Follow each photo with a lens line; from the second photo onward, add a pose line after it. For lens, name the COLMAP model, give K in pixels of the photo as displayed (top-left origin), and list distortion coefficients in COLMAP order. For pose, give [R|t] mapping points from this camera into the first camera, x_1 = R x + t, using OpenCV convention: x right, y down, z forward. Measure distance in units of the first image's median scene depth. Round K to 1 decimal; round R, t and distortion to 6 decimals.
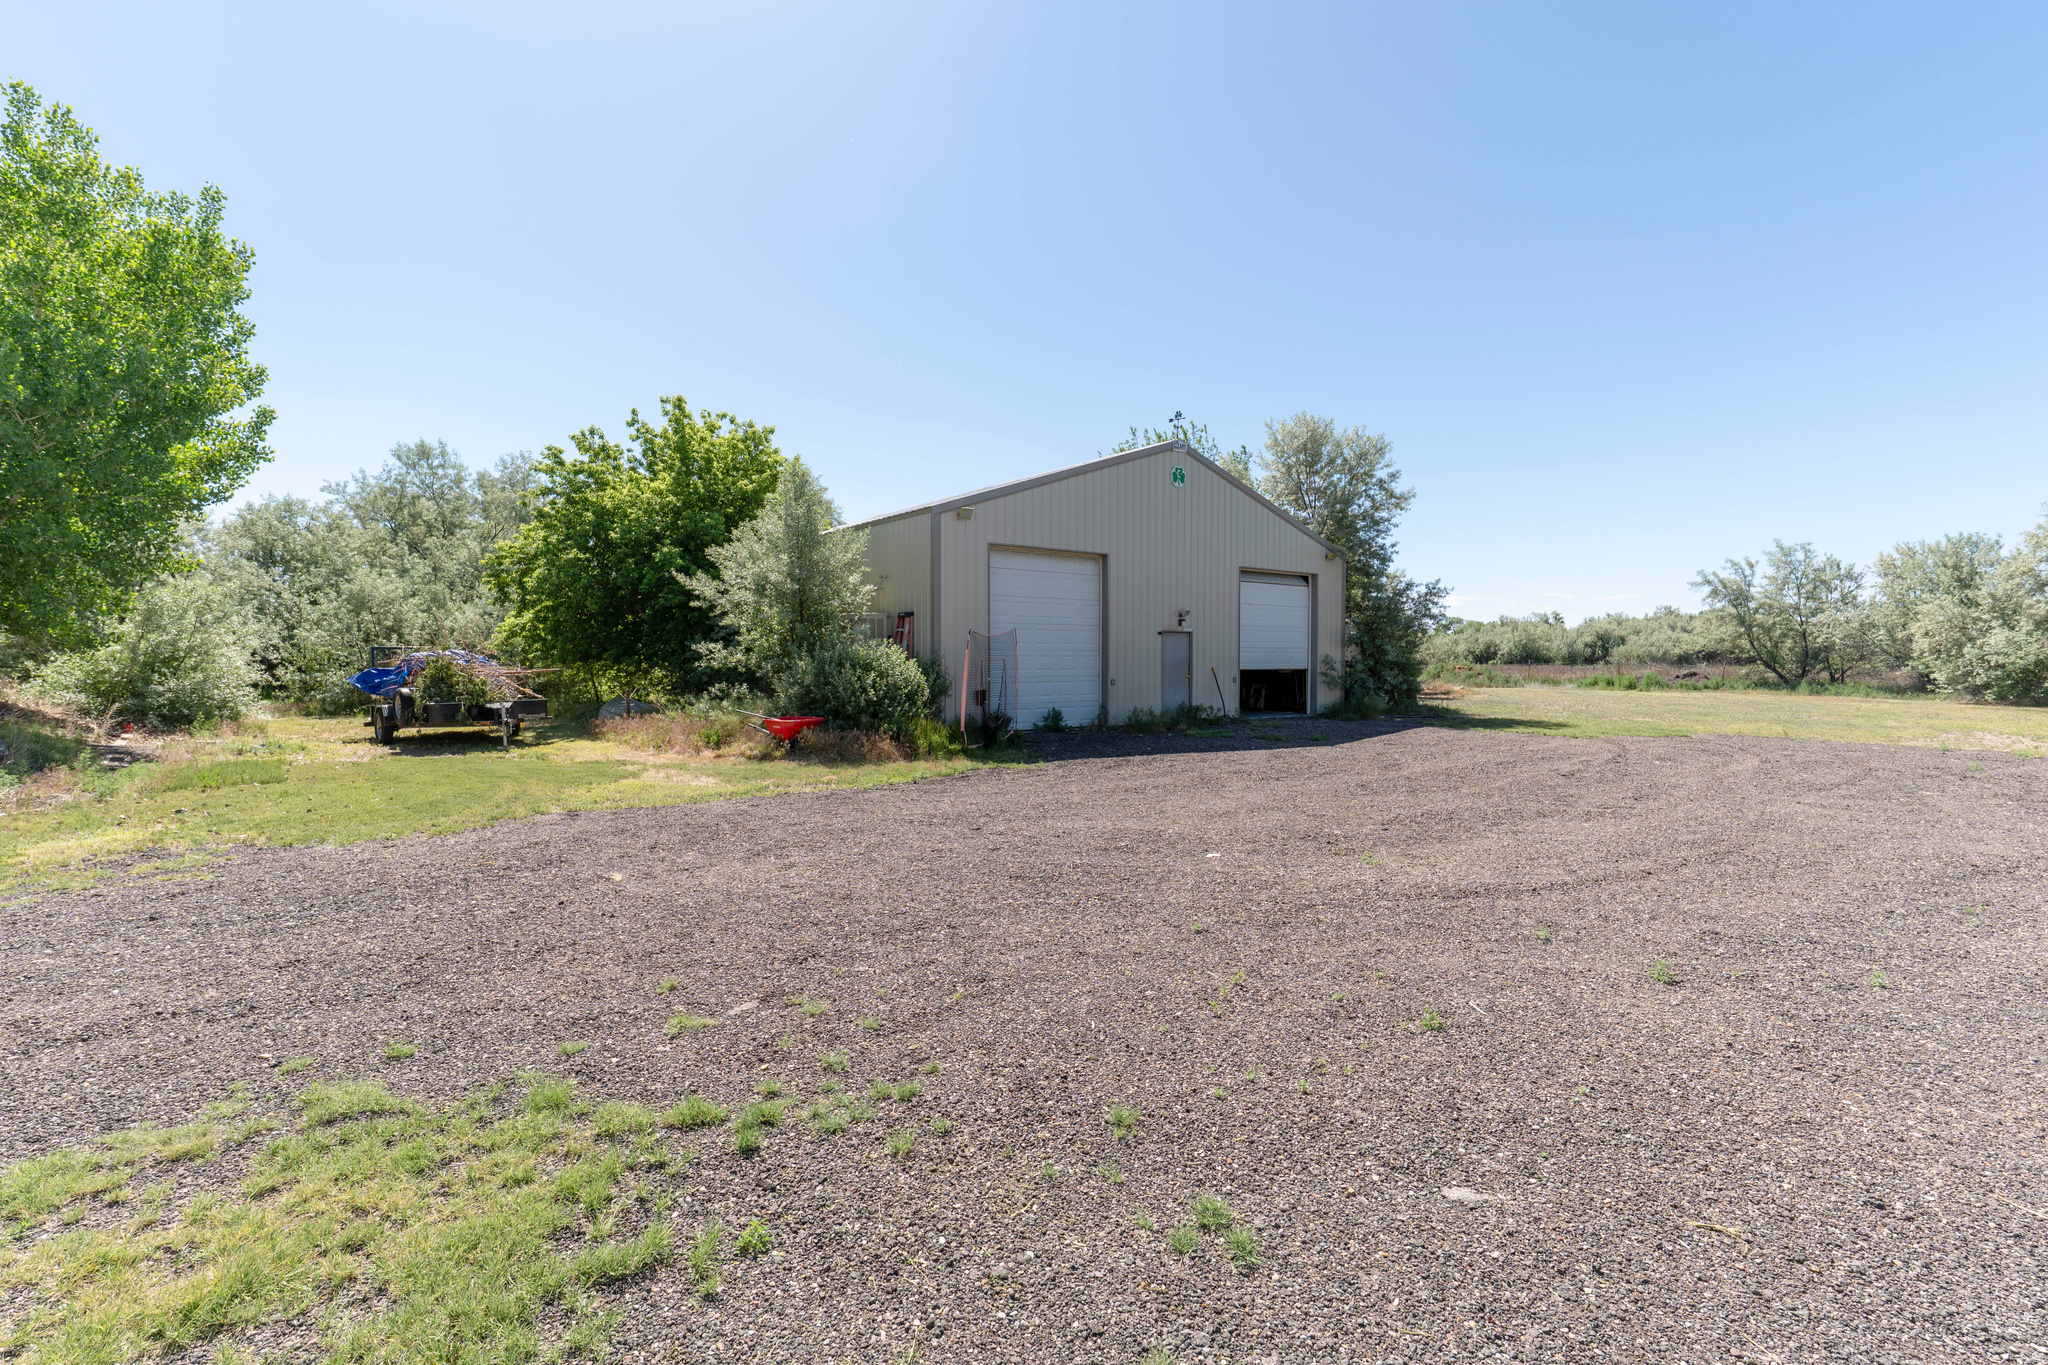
lens RADIAL K [[912.1, 0, 1028.0], [0, 912.1, 666.9], [0, 0, 1]] dist [-0.005687, 0.000701]
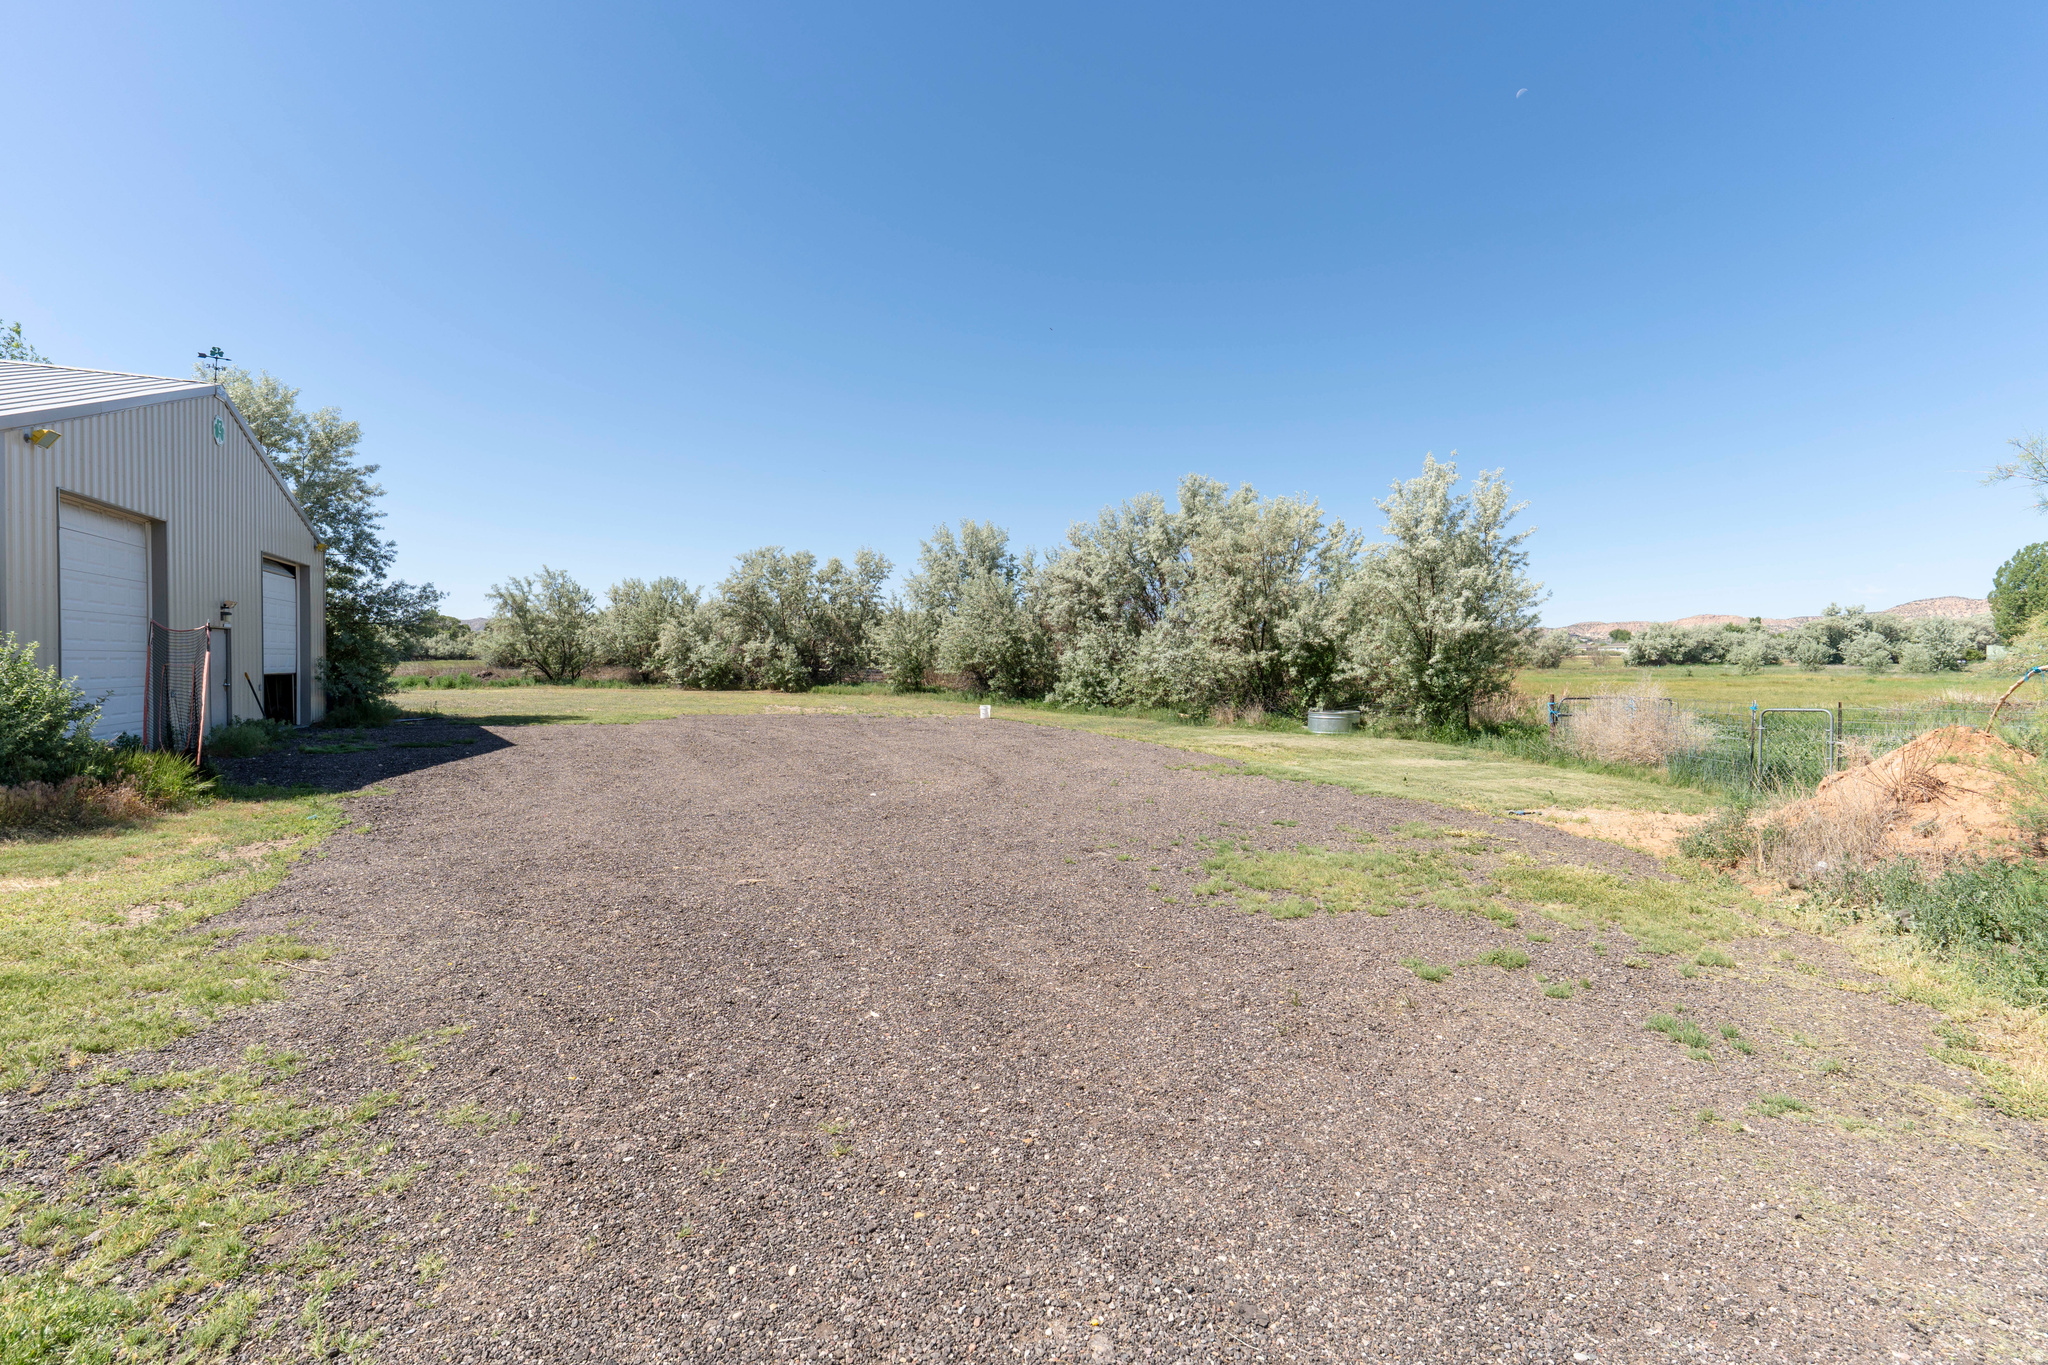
lens RADIAL K [[912.1, 0, 1026.6], [0, 912.1, 679.9], [0, 0, 1]] dist [-0.005687, 0.000701]
pose [[0.213899, -0.019756, 0.976656, -0.370521], [0.003942, 0.999805, 0.019361, -0.005424], [-0.976848, -0.000291, 0.213935, 0.121949]]
